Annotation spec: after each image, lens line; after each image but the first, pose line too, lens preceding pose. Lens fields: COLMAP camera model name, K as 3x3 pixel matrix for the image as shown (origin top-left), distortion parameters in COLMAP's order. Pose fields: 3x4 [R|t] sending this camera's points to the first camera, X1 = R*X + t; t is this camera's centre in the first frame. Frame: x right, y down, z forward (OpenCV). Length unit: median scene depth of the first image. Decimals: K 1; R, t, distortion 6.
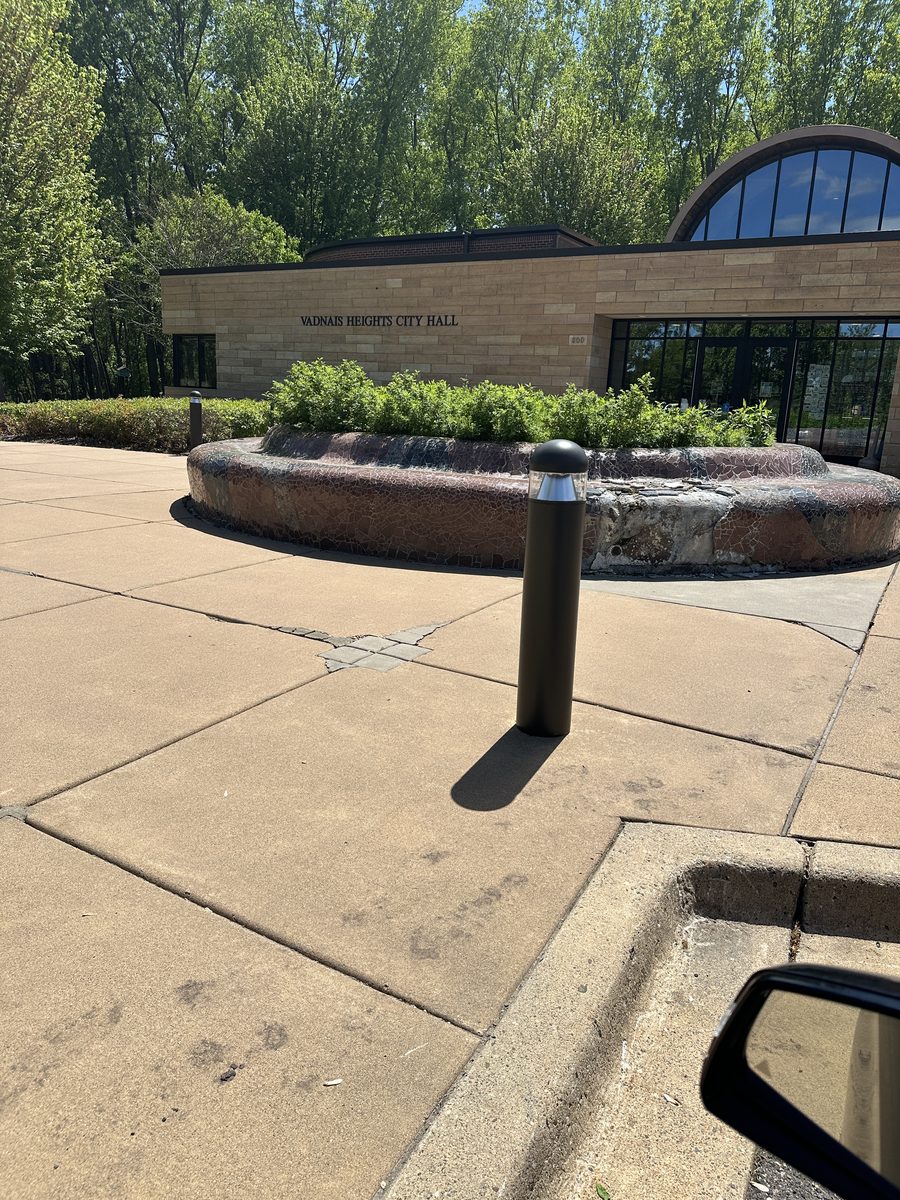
lens RADIAL K [[828.1, 0, 435.3], [0, 828.1, 595.2], [0, 0, 1]] dist [0.109441, -0.180489]
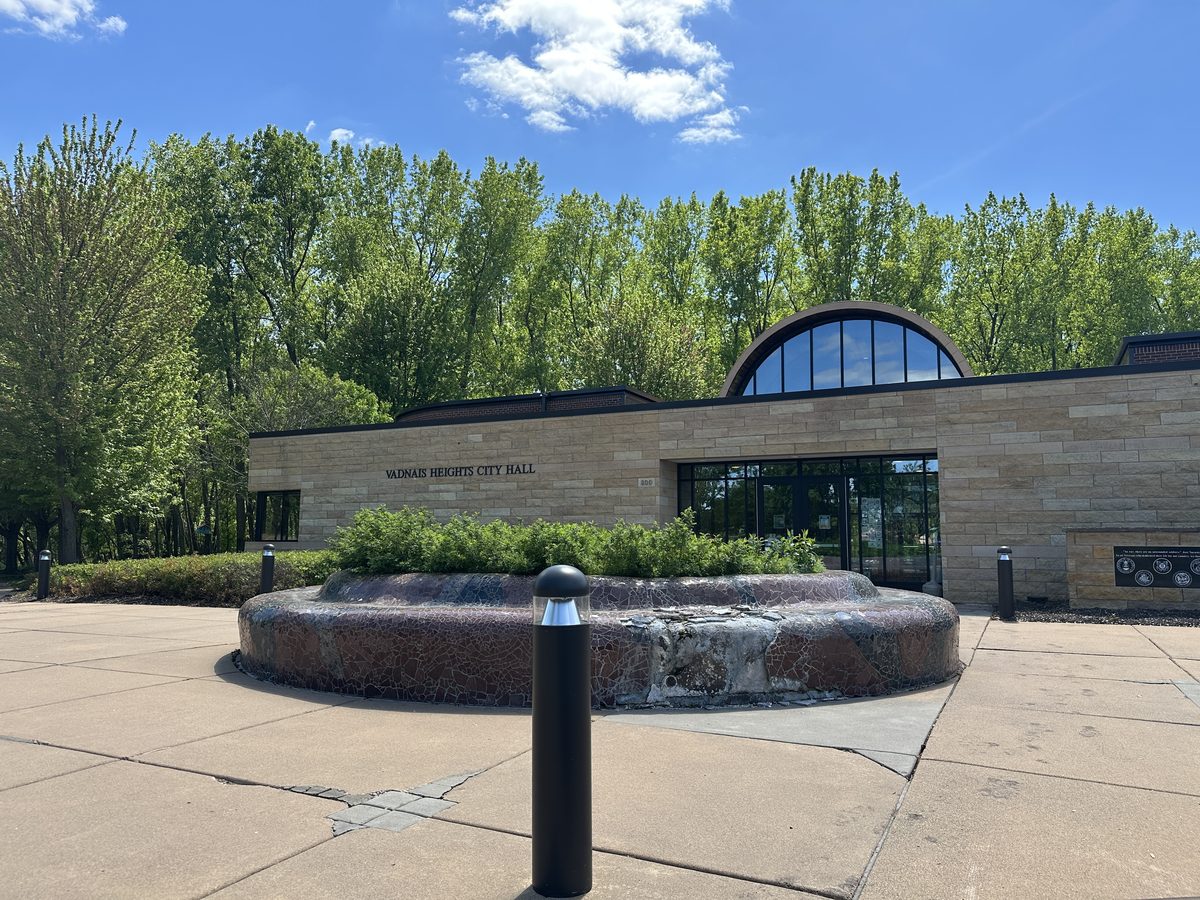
lens RADIAL K [[828.1, 0, 600.0], [0, 828.1, 450.0], [0, 0, 1]] dist [0.109441, -0.180489]
pose [[0.996675, -0.028982, 0.076148, 0.033278], [0.052912, 0.940932, -0.334435, 0.006691], [-0.061957, 0.337352, 0.939338, -0.002241]]
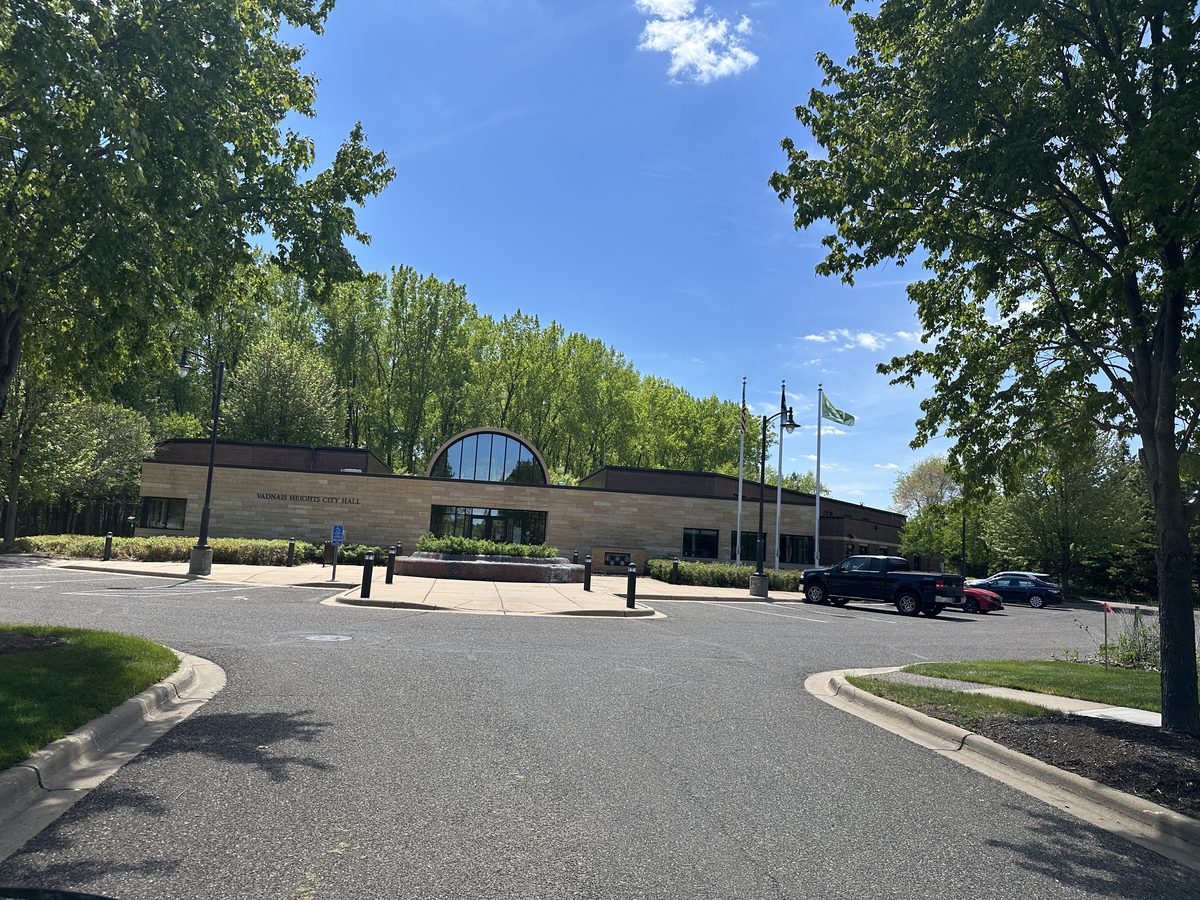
lens RADIAL K [[828.1, 0, 600.0], [0, 828.1, 450.0], [0, 0, 1]] dist [0.109441, -0.180489]
pose [[0.763789, 0.075184, 0.641072, -0.956266], [0.128750, 0.955488, -0.265455, 0.197969], [-0.632494, 0.285290, 0.720111, -1.016641]]
